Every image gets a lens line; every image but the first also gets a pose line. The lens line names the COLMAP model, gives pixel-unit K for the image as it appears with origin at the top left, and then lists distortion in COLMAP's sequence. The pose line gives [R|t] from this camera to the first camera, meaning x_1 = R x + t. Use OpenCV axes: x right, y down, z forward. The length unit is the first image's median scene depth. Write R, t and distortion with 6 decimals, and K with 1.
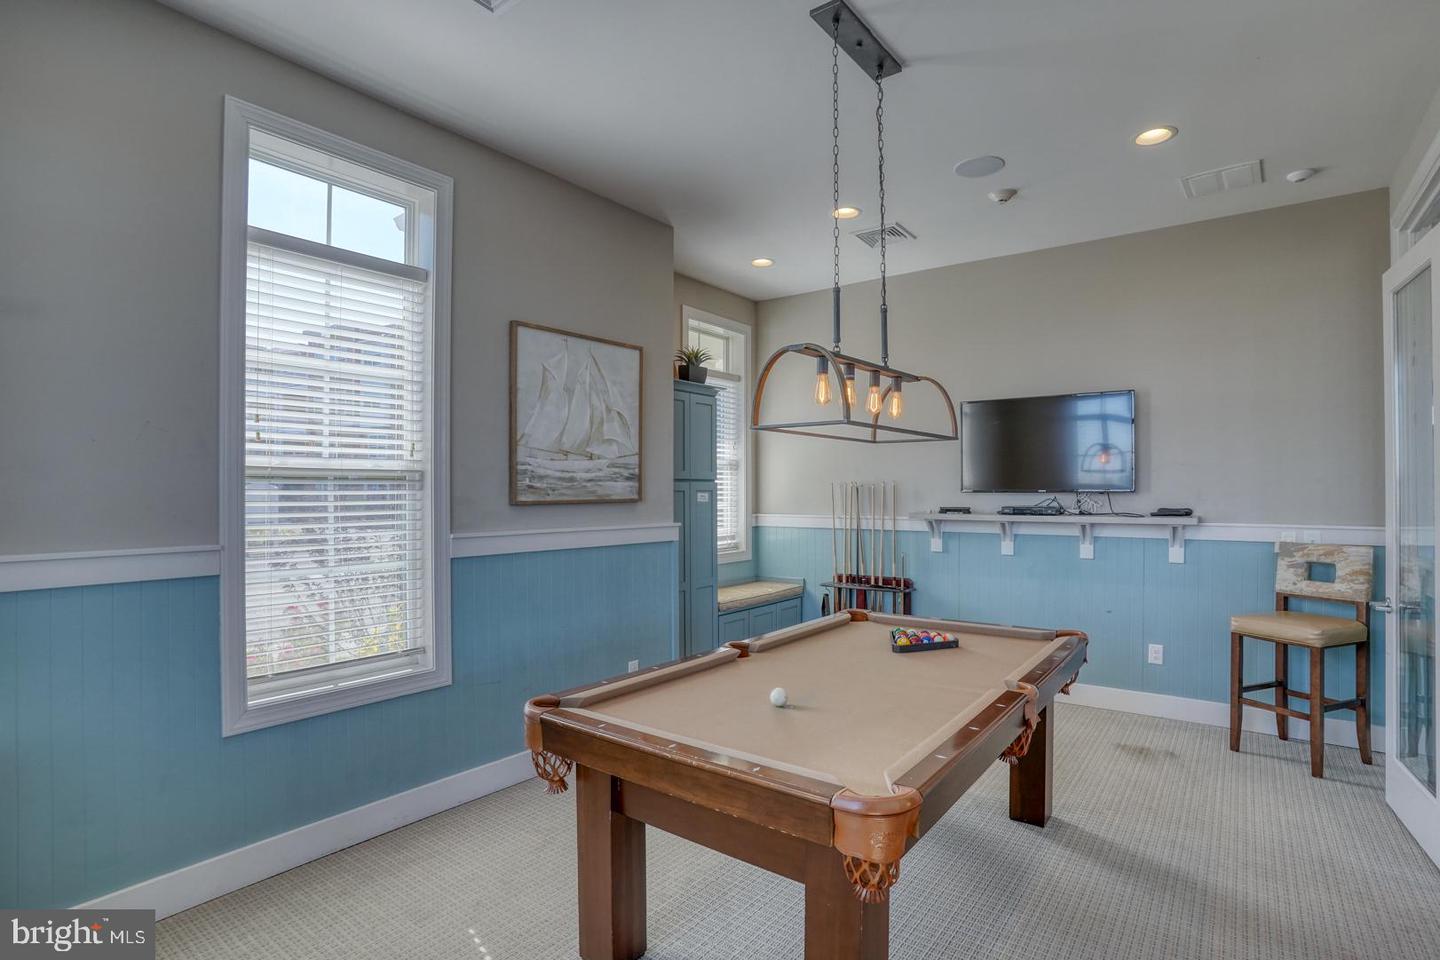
lens RADIAL K [[729.7, 0, 720.0], [0, 729.7, 480.0], [0, 0, 1]] dist [-0.058941, 0.000846]
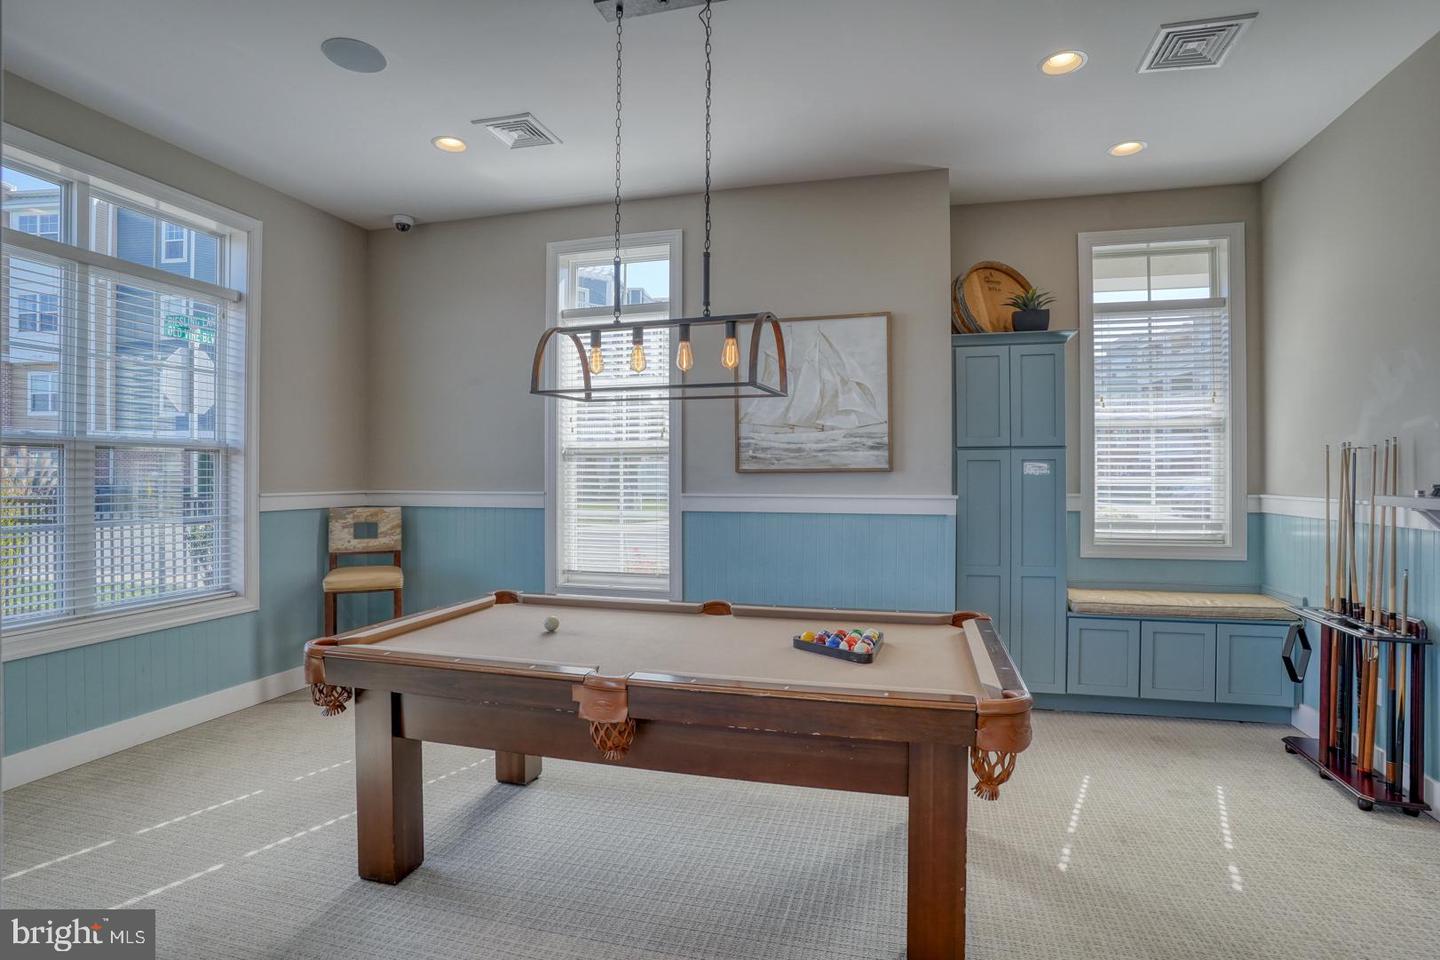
lens RADIAL K [[729.7, 0, 720.0], [0, 729.7, 480.0], [0, 0, 1]] dist [-0.058941, 0.000846]
pose [[0.375705, 0.009652, -0.926689, 0.747660], [0.013717, 0.999778, 0.015975, 0.024215], [0.926638, -0.018713, 0.375489, 0.454900]]
